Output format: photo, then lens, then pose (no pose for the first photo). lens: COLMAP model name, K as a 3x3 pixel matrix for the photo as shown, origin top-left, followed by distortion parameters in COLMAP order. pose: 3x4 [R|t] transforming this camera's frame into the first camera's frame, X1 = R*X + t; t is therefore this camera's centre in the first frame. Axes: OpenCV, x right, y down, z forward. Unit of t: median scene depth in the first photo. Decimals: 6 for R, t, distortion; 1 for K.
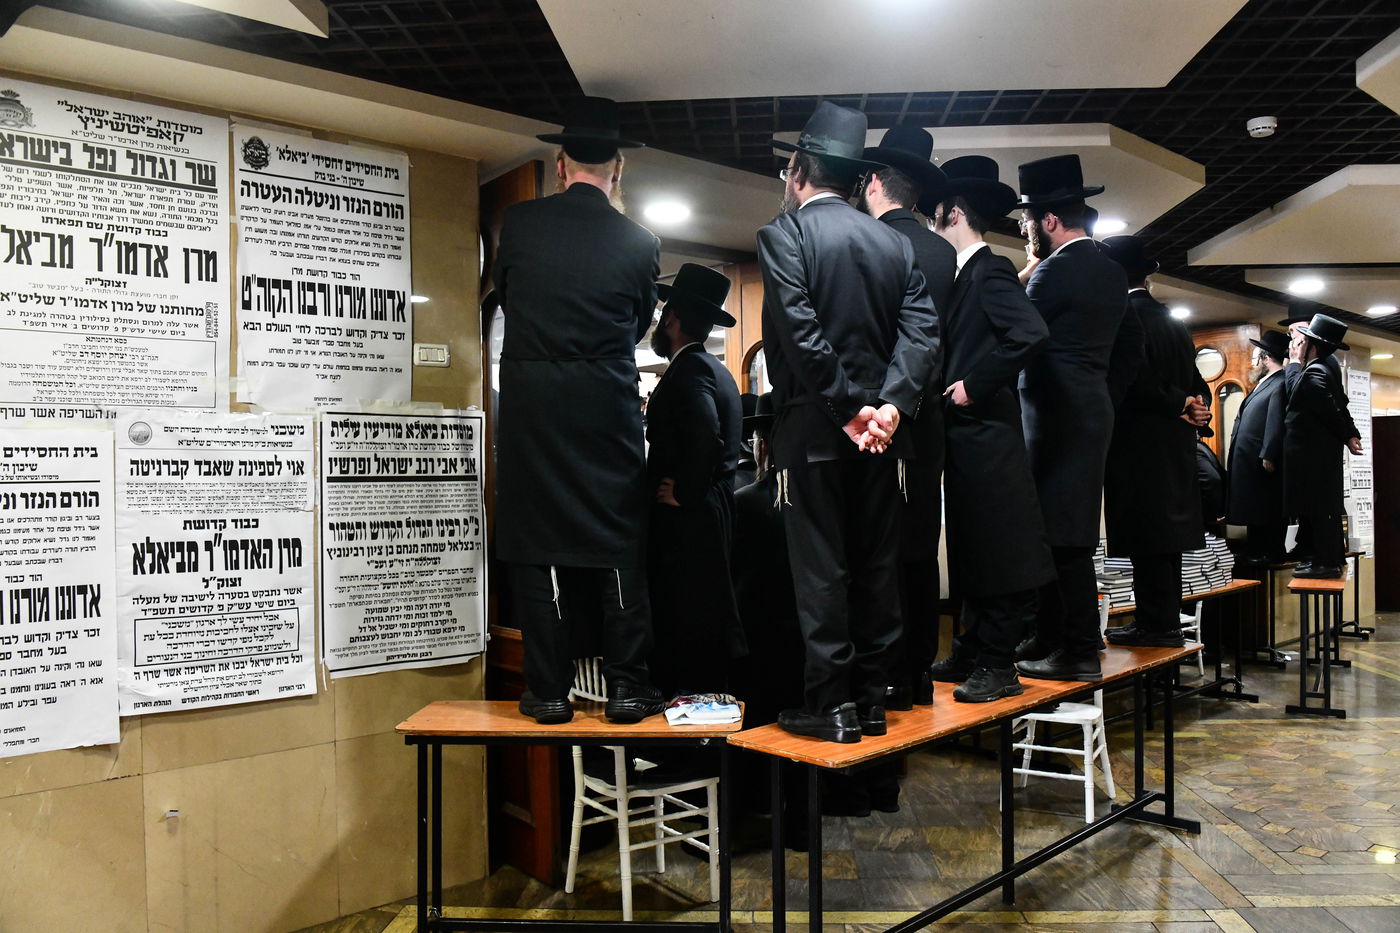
lens RADIAL K [[1098.5, 0, 700.0], [0, 1098.5, 466.5], [0, 0, 1]] dist [-0.046795, 0.001462]
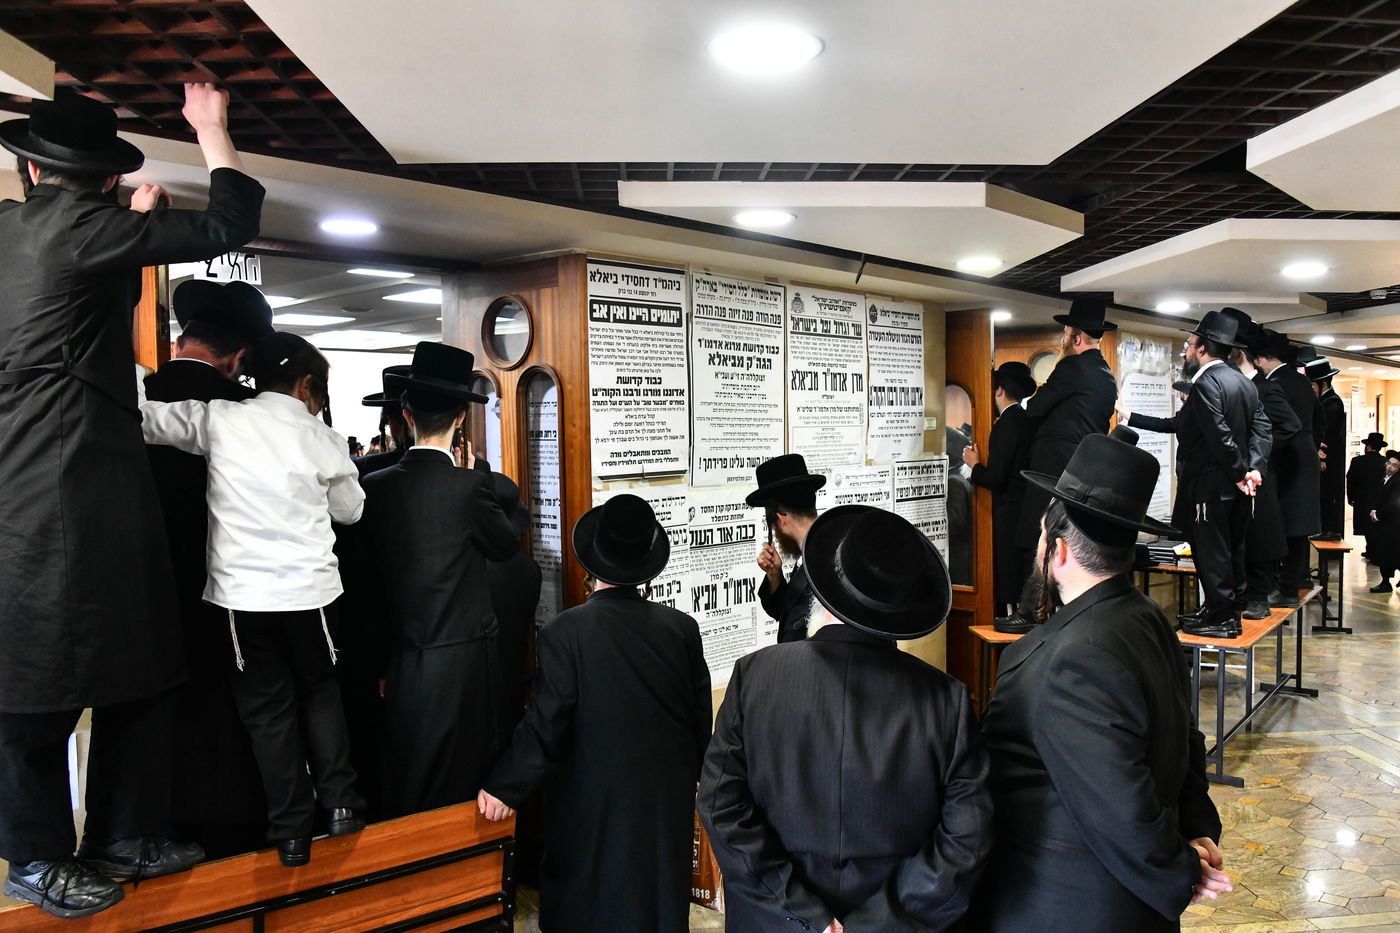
lens RADIAL K [[1098.5, 0, 700.0], [0, 1098.5, 466.5], [0, 0, 1]] dist [-0.046795, 0.001462]
pose [[0.992882, -0.001905, 0.119091, -0.893851], [-0.003771, 0.998868, 0.047412, -0.128838], [-0.119046, -0.047523, 0.991751, -0.706342]]
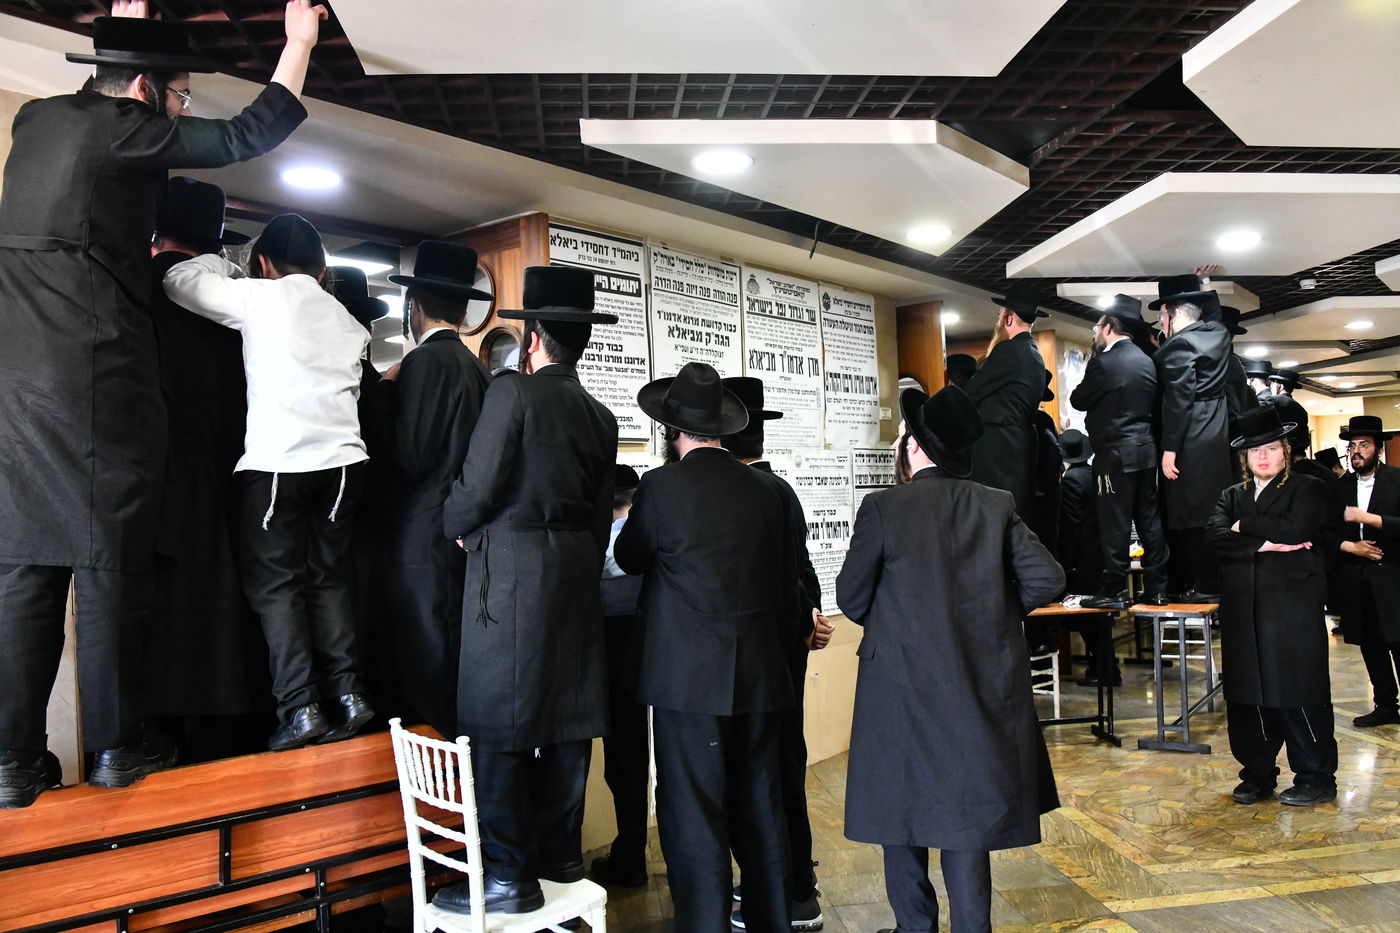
lens RADIAL K [[1098.5, 0, 700.0], [0, 1098.5, 466.5], [0, 0, 1]] dist [-0.046795, 0.001462]
pose [[0.985837, -0.018627, 0.166670, -0.915144], [0.022513, 0.999516, -0.021457, 0.011463], [-0.166190, 0.024906, 0.985779, -0.709522]]
